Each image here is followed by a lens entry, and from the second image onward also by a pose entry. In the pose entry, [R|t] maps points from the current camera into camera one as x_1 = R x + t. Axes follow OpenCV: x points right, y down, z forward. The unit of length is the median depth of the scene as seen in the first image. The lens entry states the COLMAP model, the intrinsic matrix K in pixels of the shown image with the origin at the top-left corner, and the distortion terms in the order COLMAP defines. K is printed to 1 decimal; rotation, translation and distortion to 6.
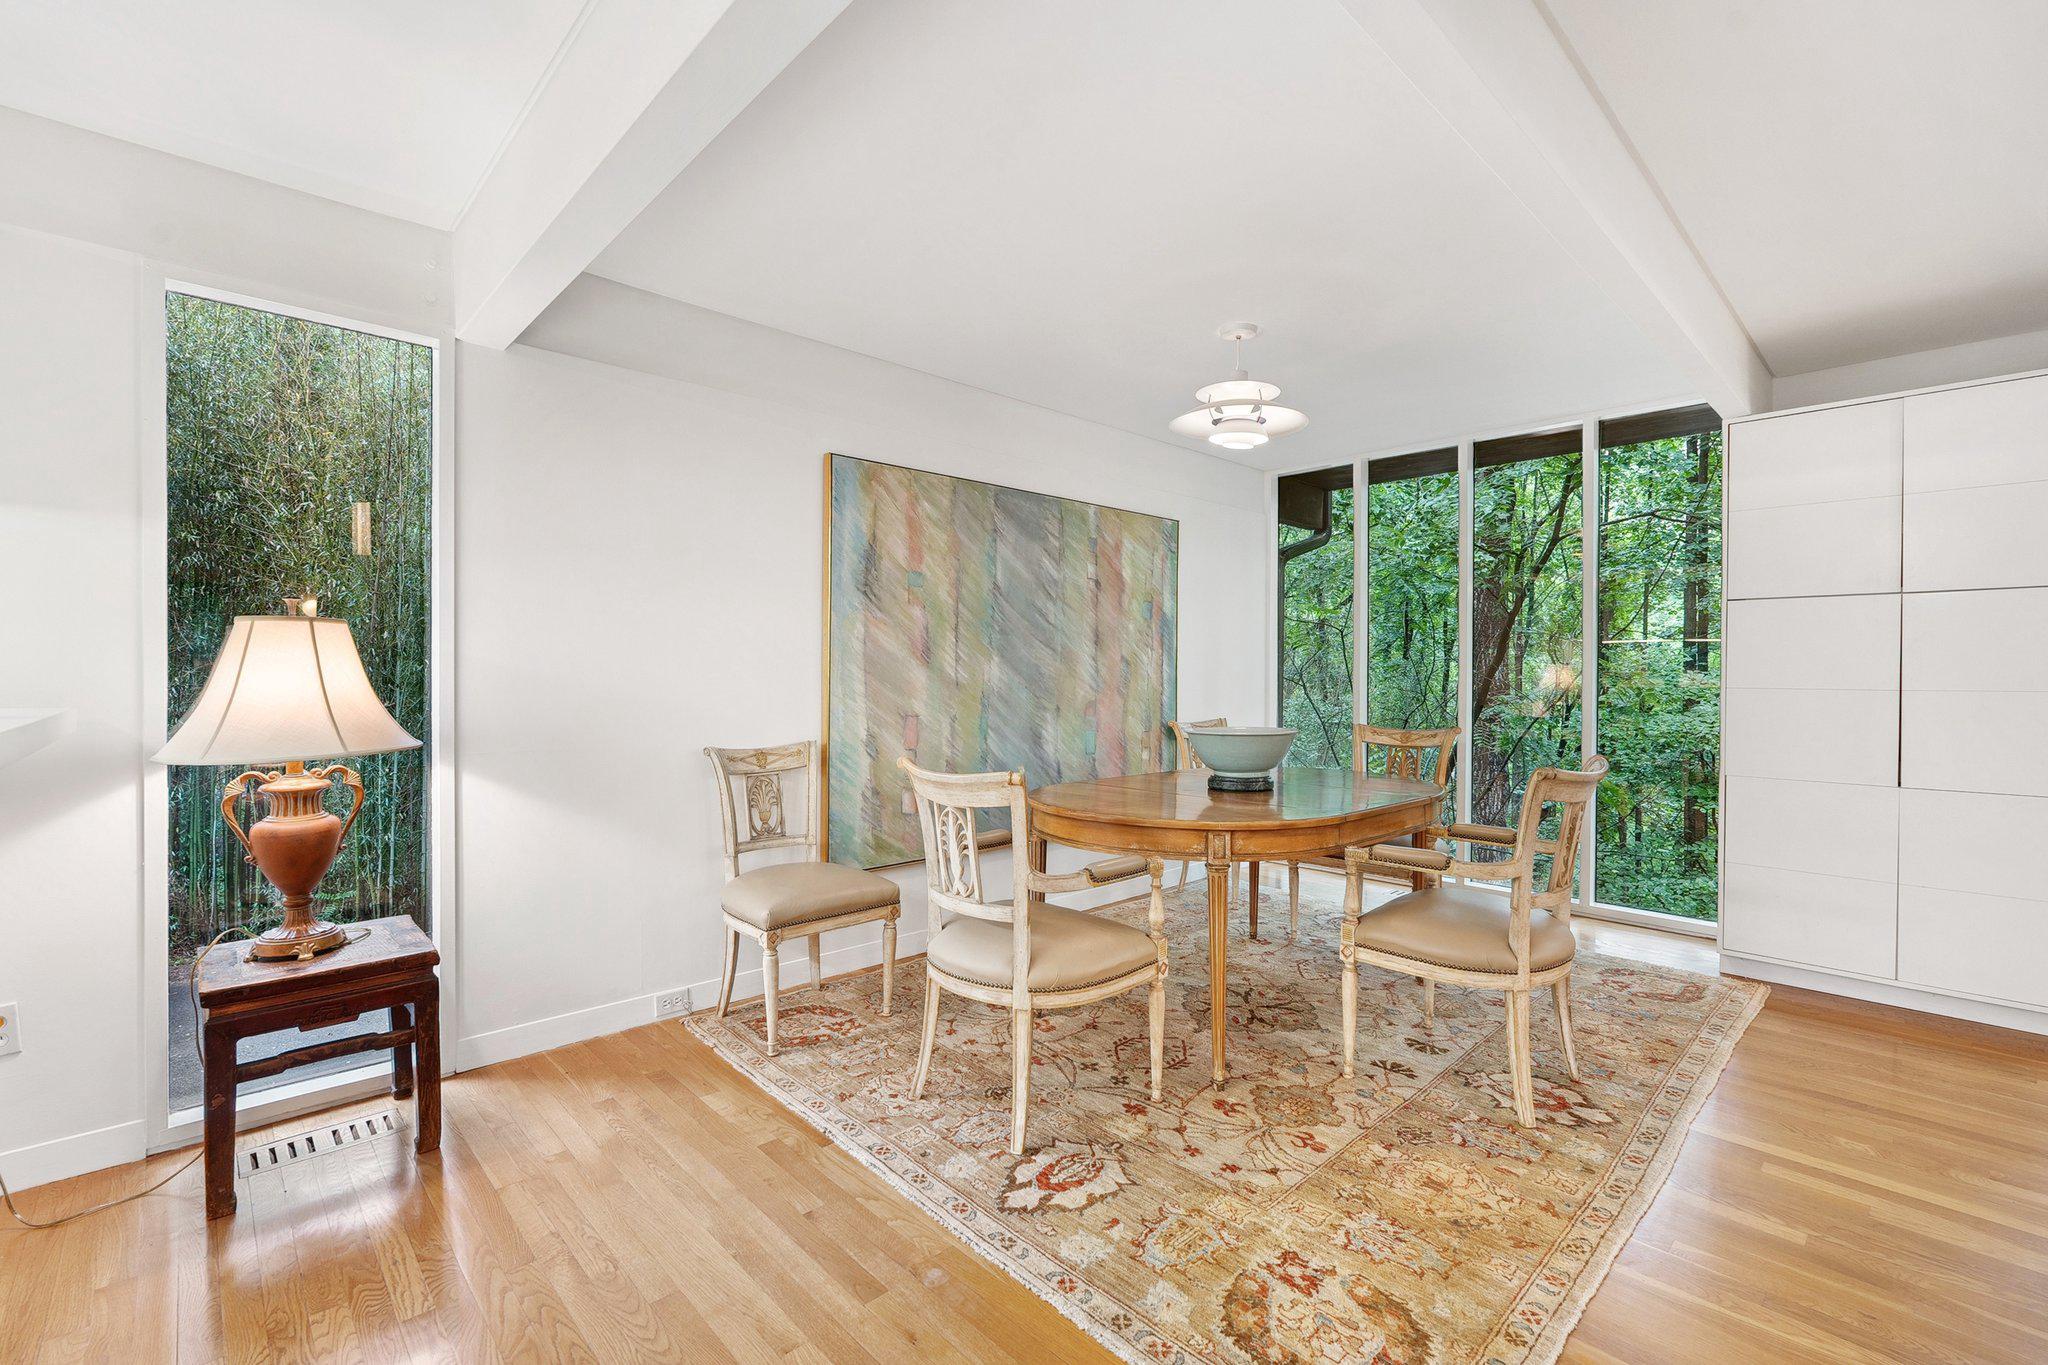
lens RADIAL K [[922.0, 0, 1035.7], [0, 922.0, 679.2], [0, 0, 1]] dist [-0.002162, -0.000503]
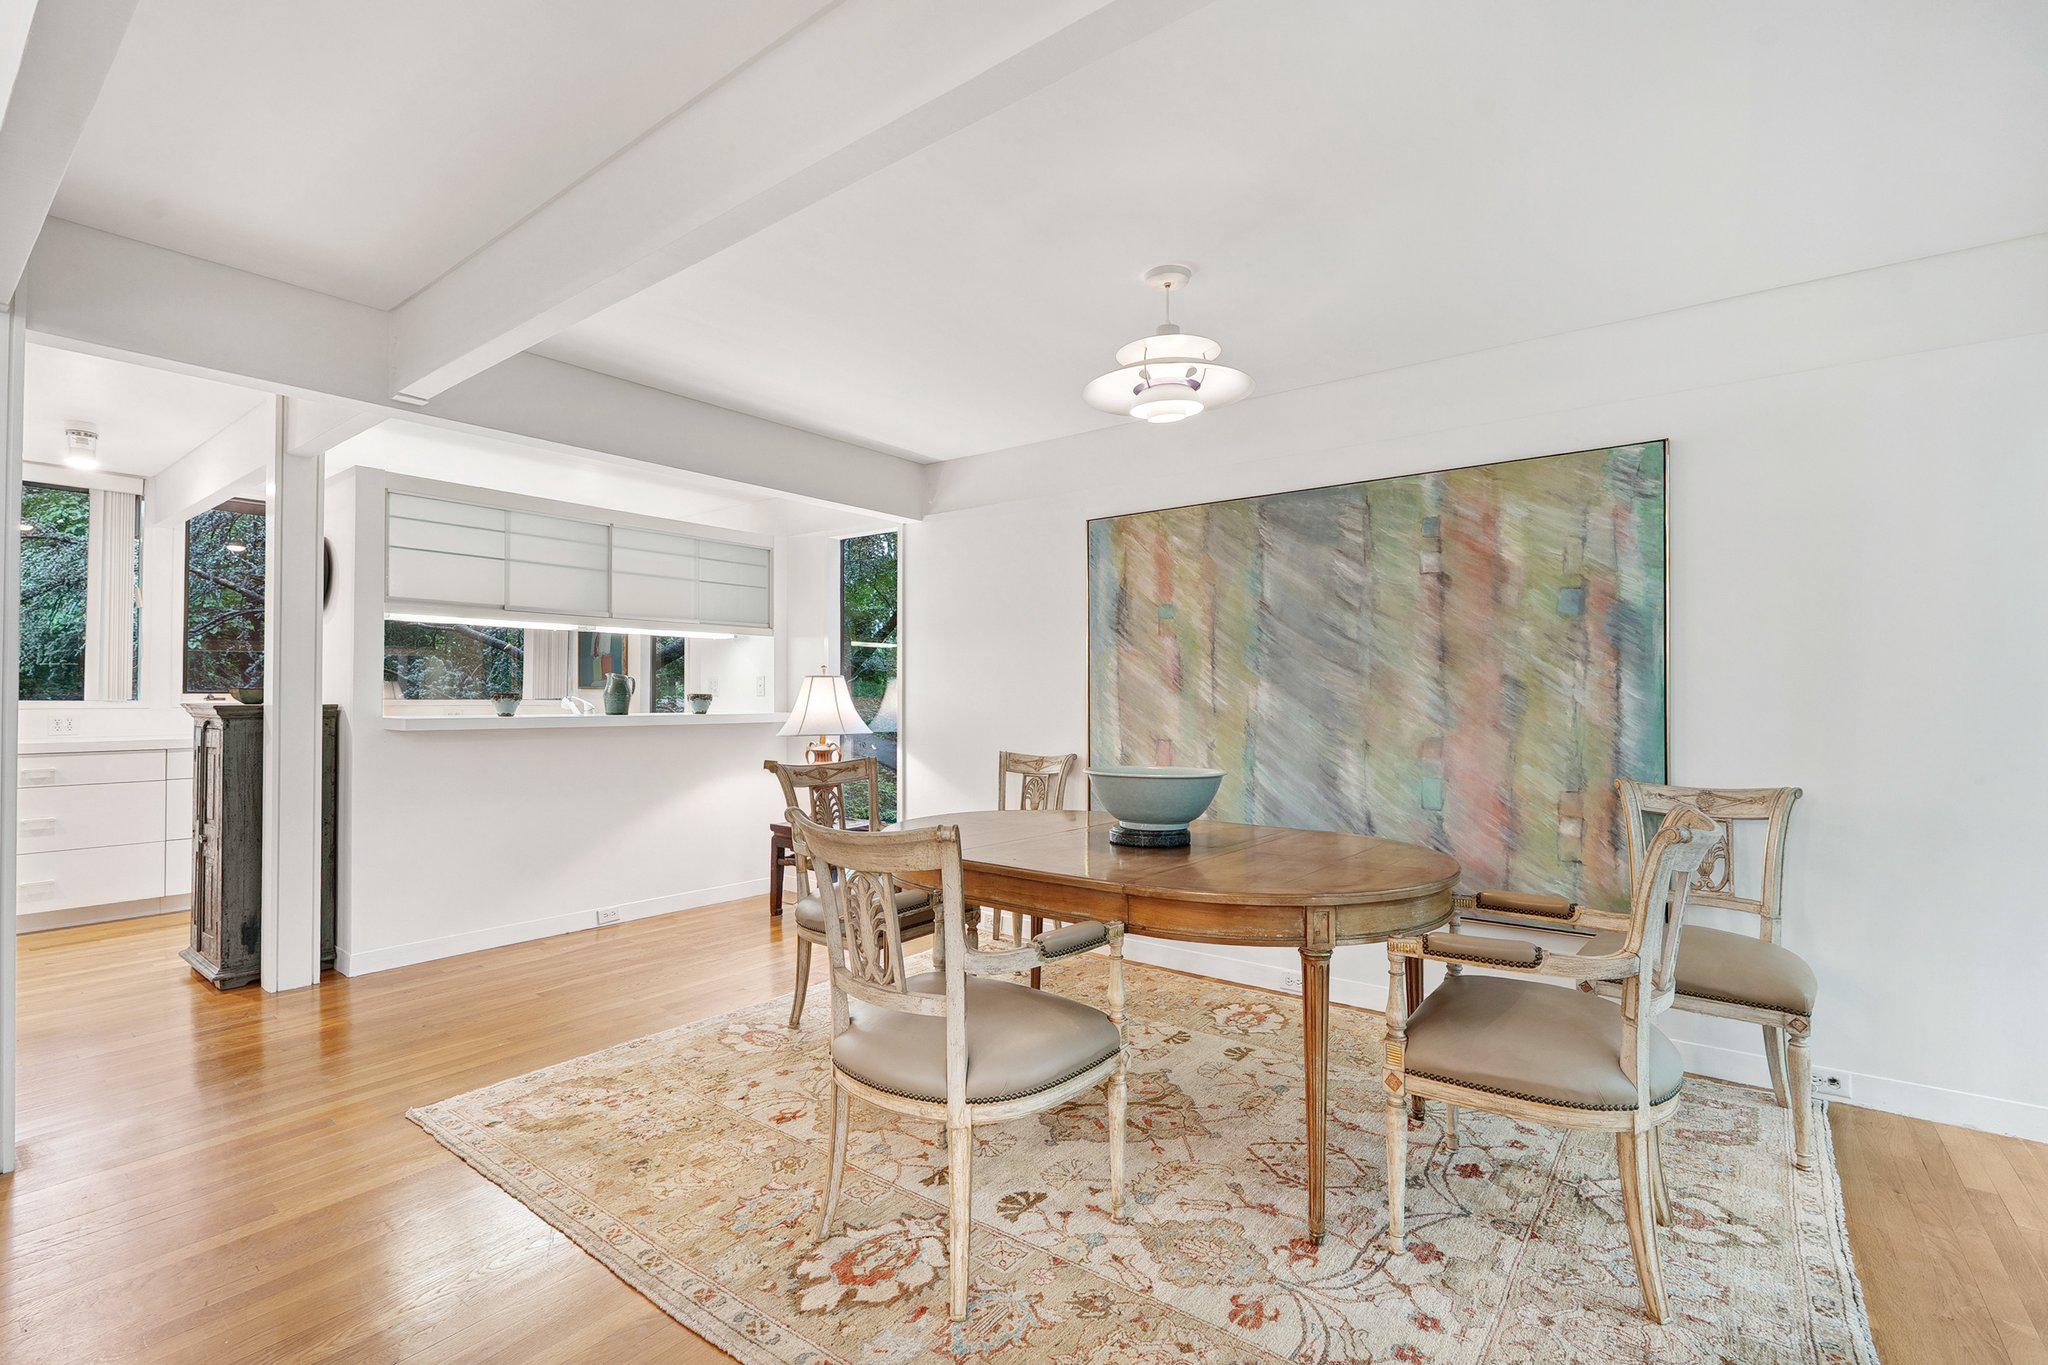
lens RADIAL K [[922.0, 0, 1023.8], [0, 922.0, 683.9], [0, 0, 1]] dist [-0.002162, -0.000503]
pose [[0.134068, -0.011393, -0.990907, 0.839995], [-0.002737, 0.999926, -0.011867, -0.011289], [0.990968, 0.004303, 0.134027, 0.646648]]
